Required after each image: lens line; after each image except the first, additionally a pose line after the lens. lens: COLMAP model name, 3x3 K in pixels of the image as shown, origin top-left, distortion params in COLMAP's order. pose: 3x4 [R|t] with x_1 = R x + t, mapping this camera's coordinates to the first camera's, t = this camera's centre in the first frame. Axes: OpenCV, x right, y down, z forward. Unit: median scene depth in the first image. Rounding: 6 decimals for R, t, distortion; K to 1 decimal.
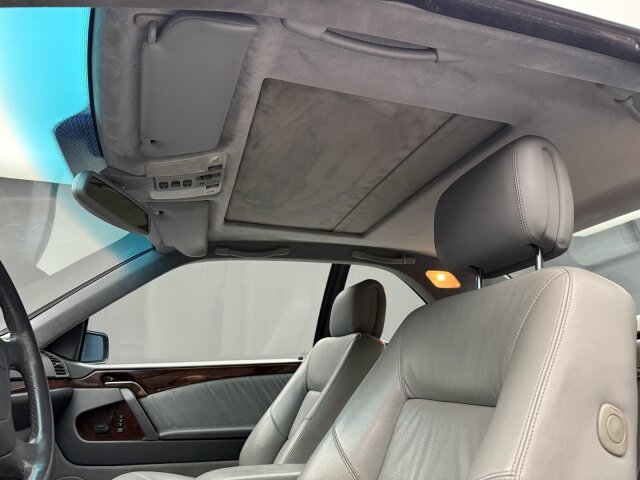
lens RADIAL K [[449.2, 0, 322.8], [0, 449.2, 241.7], [0, 0, 1]] dist [0.042261, -0.072741]
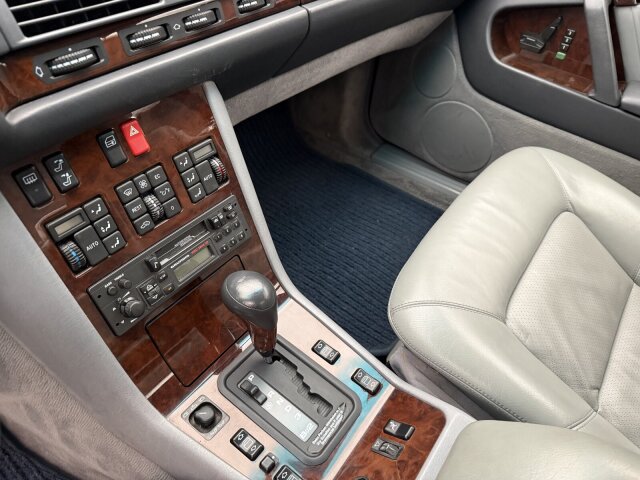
lens RADIAL K [[449.2, 0, 321.7], [0, 449.2, 237.0], [0, 0, 1]] dist [0.042261, -0.072741]
pose [[0.585634, 0.606519, -0.537744, -0.189351], [0.144676, 0.574544, 0.805586, 0.059200], [0.797560, -0.549577, 0.248724, 0.508600]]
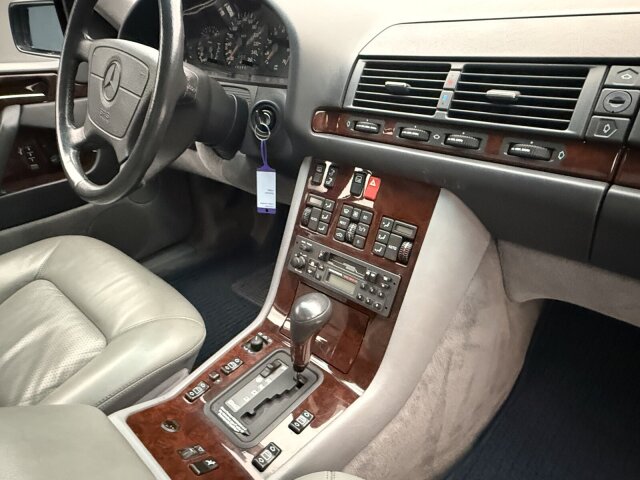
lens RADIAL K [[392.7, 0, 308.5], [0, 392.7, 233.8], [0, 0, 1]] dist [-0.006139, 0.000338]
pose [[-0.859558, 0.252617, -0.444235, -0.224939], [0.165827, 0.960117, 0.225117, 0.180206], [0.483386, 0.119835, -0.867167, 0.799909]]
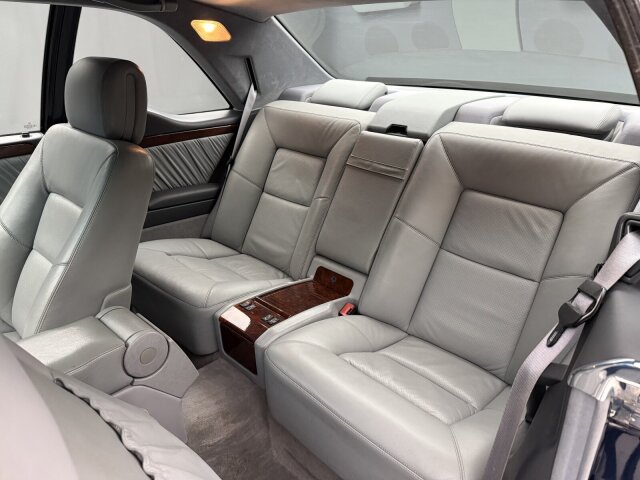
lens RADIAL K [[449.2, 0, 322.7], [0, 449.2, 243.4], [0, 0, 1]] dist [0.042261, -0.072741]
pose [[0.867370, -0.159949, 0.471259, -0.002320], [-0.177131, 0.785711, 0.592691, -0.159730], [-0.465074, -0.597557, 0.653170, 0.186887]]
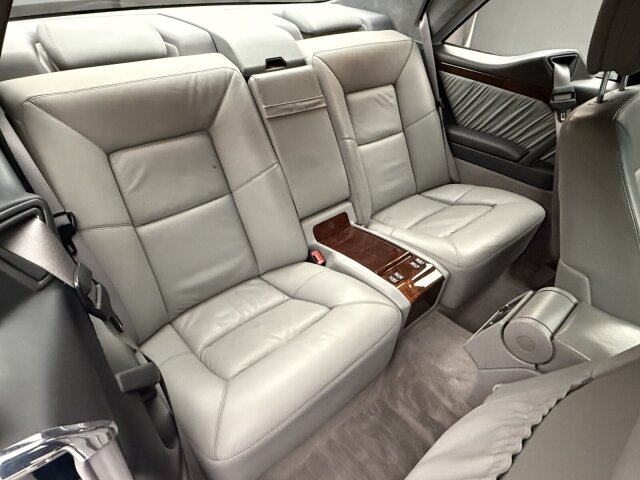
lens RADIAL K [[392.7, 0, 316.9], [0, 392.7, 236.8], [0, 0, 1]] dist [-0.006139, 0.000338]
pose [[-0.417967, -0.525191, 0.741268, -0.163935], [-0.273472, 0.850848, 0.448631, 0.098064], [-0.866324, -0.015203, -0.499251, 1.151569]]
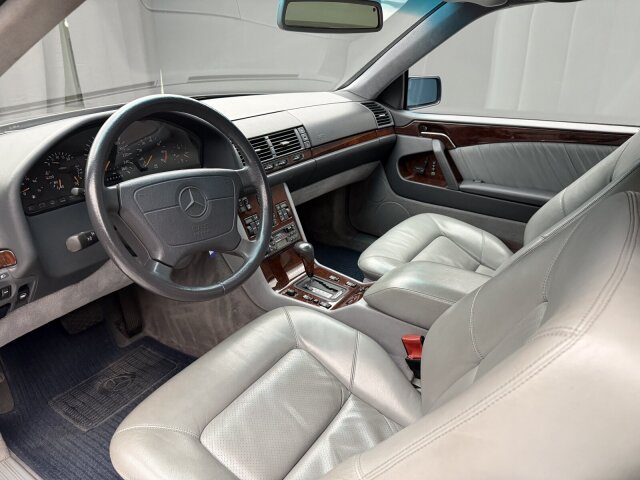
lens RADIAL K [[449.2, 0, 319.7], [0, 449.2, 248.2], [0, 0, 1]] dist [0.042261, -0.072741]
pose [[0.625554, 0.336672, -0.703800, 0.248661], [0.213664, 0.793681, 0.569577, -0.153149], [0.750353, -0.506678, 0.424556, 0.191552]]
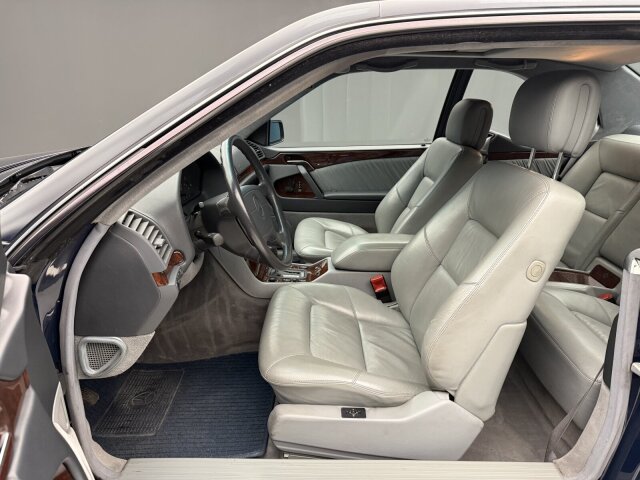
lens RADIAL K [[449.2, 0, 314.3], [0, 449.2, 243.0], [0, 0, 1]] dist [0.042261, -0.072741]
pose [[0.950815, 0.109861, -0.289624, 0.068395], [0.076926, 0.821958, 0.564329, -0.305325], [0.300056, -0.558852, 0.773079, -0.286153]]
